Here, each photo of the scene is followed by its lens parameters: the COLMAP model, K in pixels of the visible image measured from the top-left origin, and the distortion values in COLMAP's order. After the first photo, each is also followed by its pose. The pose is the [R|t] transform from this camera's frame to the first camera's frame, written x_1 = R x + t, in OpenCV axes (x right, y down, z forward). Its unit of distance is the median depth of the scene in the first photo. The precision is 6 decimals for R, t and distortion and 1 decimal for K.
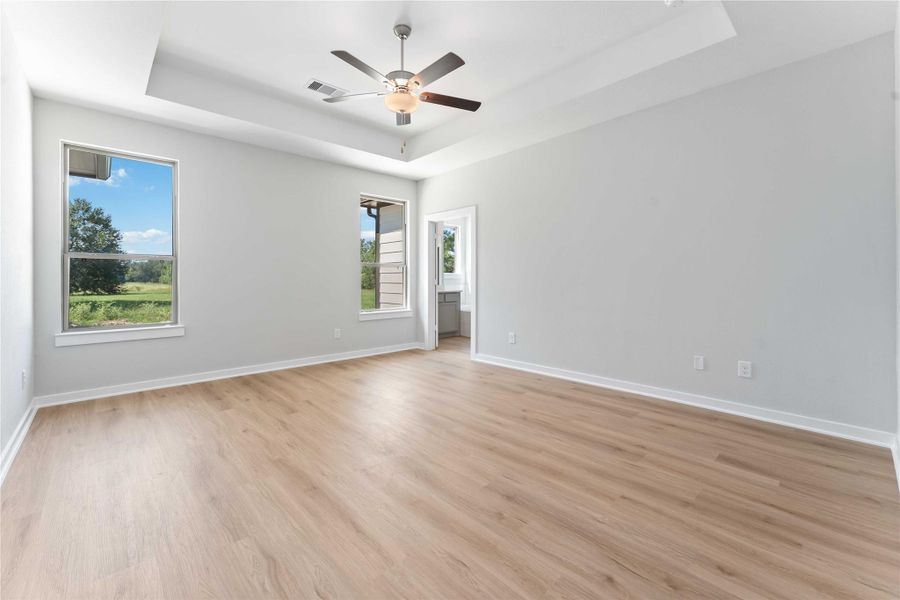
lens RADIAL K [[367.7, 0, 448.0], [0, 367.7, 296.0], [0, 0, 1]] dist [0.006370, -0.000075]
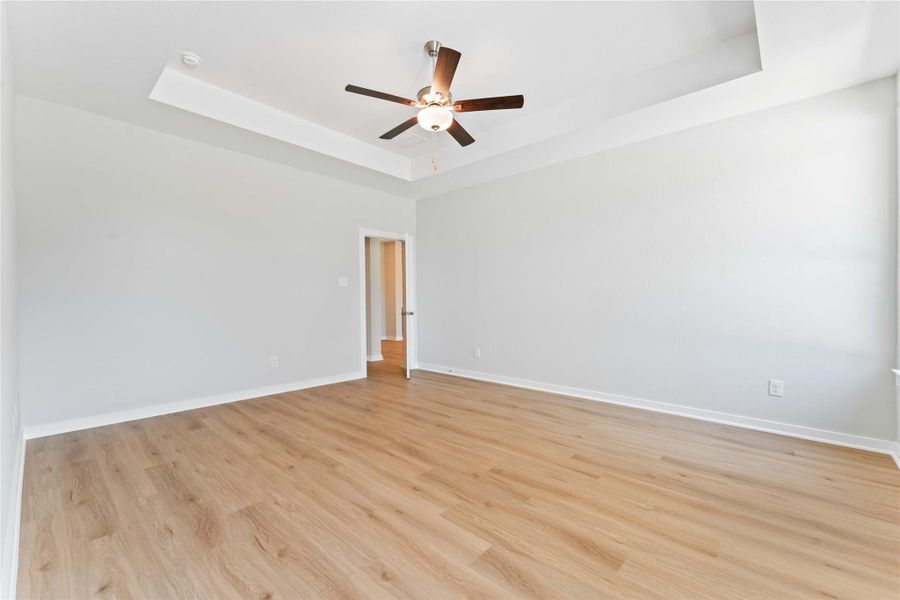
lens RADIAL K [[367.7, 0, 448.0], [0, 367.7, 296.0], [0, 0, 1]] dist [0.006370, -0.000075]
pose [[-0.996408, -0.001952, -0.084659, -0.072926], [-0.004386, 0.999582, 0.028573, -0.096908], [0.084568, 0.028842, -0.996000, 2.298150]]
